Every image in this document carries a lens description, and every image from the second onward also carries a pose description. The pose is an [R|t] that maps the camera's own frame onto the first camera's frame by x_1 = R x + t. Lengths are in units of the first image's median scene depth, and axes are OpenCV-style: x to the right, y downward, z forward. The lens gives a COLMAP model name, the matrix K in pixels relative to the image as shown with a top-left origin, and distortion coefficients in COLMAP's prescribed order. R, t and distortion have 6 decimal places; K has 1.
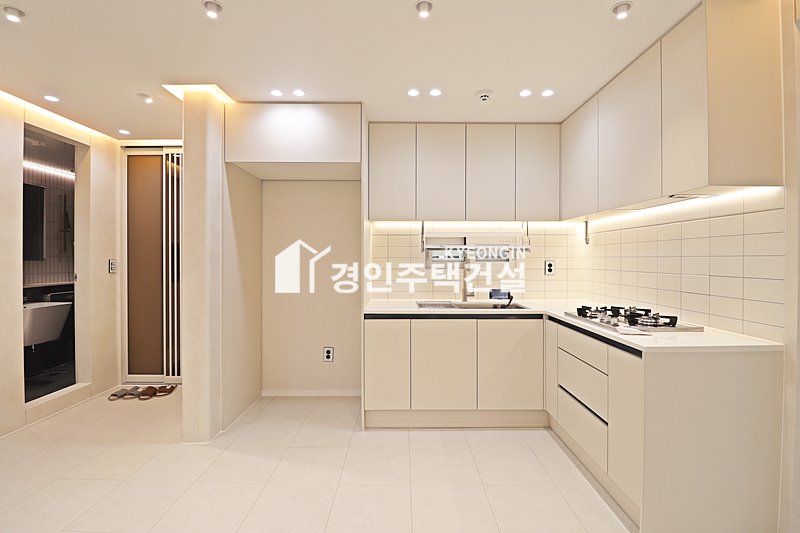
lens RADIAL K [[372.2, 0, 401.8], [0, 372.2, 261.3], [0, 0, 1]] dist [0.002130, -0.012294]
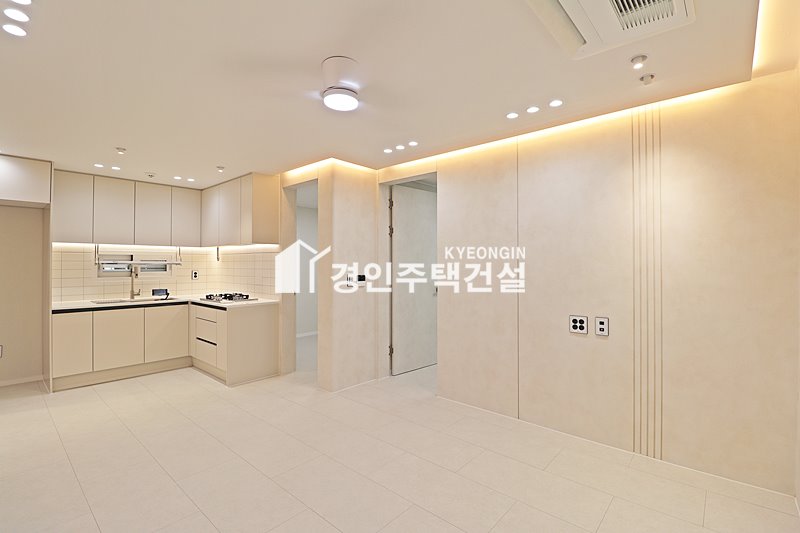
lens RADIAL K [[372.2, 0, 401.8], [0, 372.2, 261.3], [0, 0, 1]] dist [0.002130, -0.012294]
pose [[0.662948, 0.006685, 0.748635, -0.267422], [0.005821, 0.999884, -0.014083, -0.016975], [-0.748642, 0.013694, 0.662832, -0.917877]]
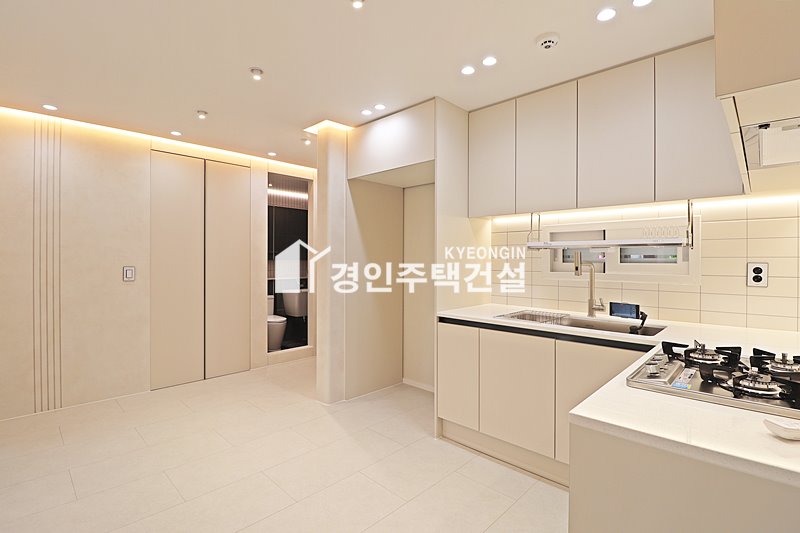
lens RADIAL K [[372.2, 0, 401.8], [0, 372.2, 261.3], [0, 0, 1]] dist [0.002130, -0.012294]
pose [[0.727012, 0.004180, -0.686612, 0.483646], [-0.006067, 0.999982, -0.000336, -0.000108], [0.686598, 0.004410, 0.727024, 0.235187]]
